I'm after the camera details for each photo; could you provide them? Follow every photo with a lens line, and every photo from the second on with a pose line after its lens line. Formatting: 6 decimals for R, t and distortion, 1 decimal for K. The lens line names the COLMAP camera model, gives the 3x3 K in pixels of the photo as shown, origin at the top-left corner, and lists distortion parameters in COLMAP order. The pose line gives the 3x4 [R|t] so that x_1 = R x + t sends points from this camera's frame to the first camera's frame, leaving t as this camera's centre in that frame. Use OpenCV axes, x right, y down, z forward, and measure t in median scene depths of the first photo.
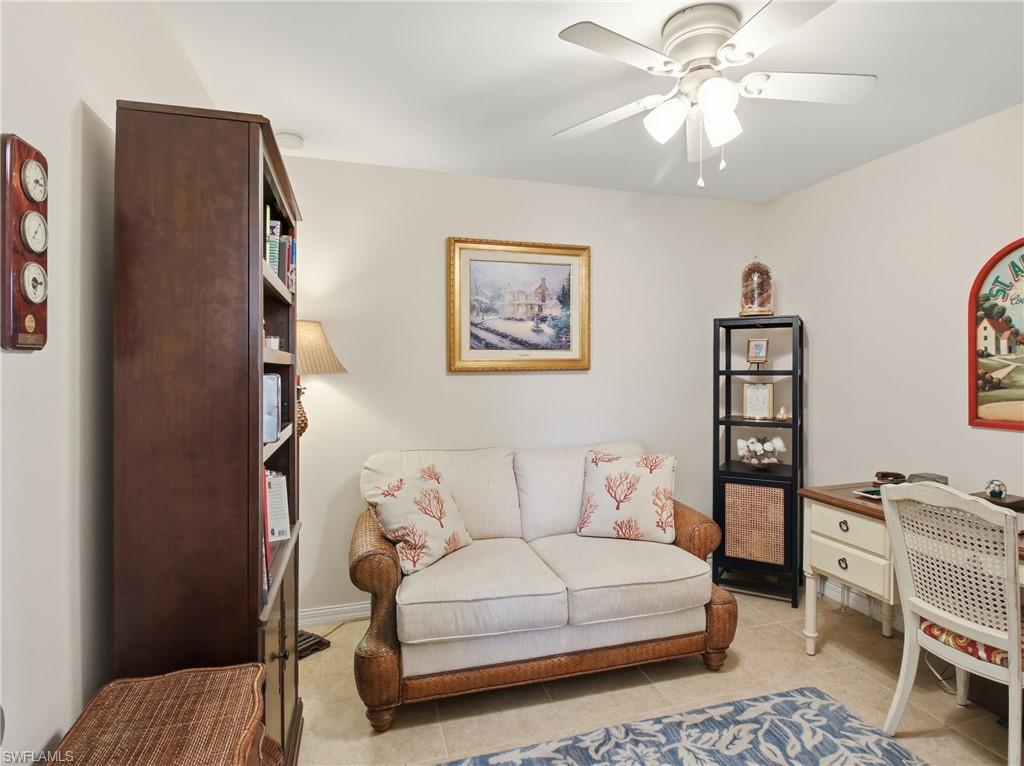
lens RADIAL K [[561.2, 0, 535.1], [0, 561.2, 367.6], [0, 0, 1]] dist [-0.007999, -0.010649]
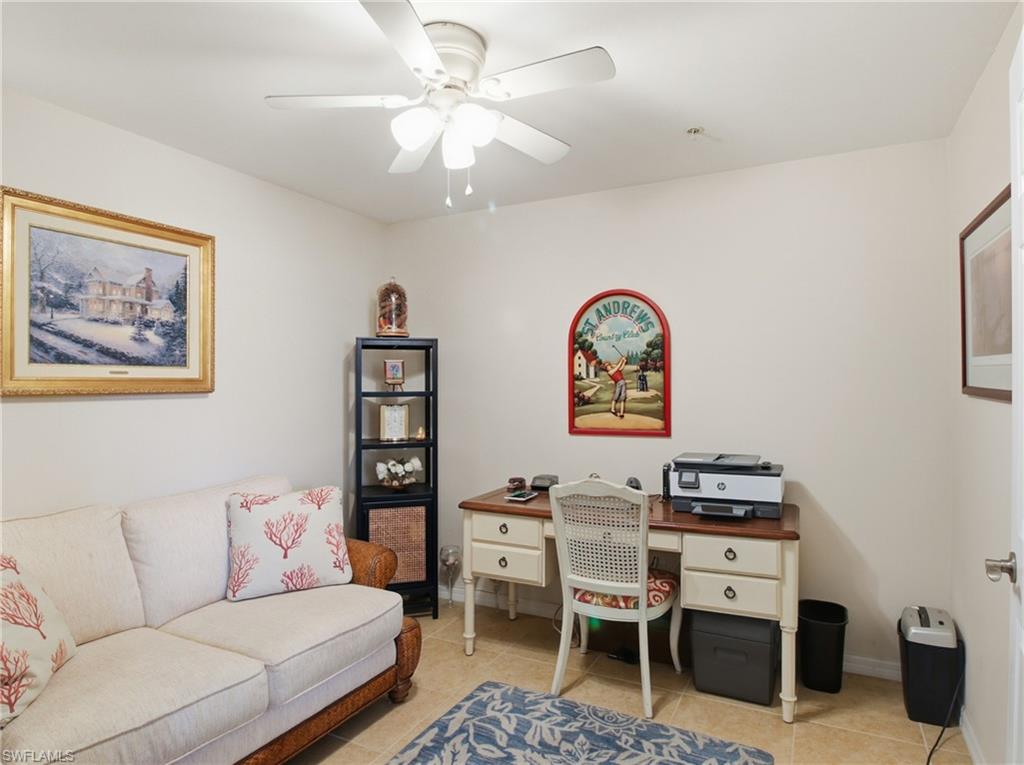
lens RADIAL K [[598.0, 0, 536.5], [0, 598.0, 388.2], [0, 0, 1]] dist [-0.000203, -0.015616]
pose [[0.680325, -0.002653, 0.732905, -0.260476], [0.003594, 0.999994, 0.000284, -0.000657], [-0.732901, 0.002441, 0.680330, 0.116671]]
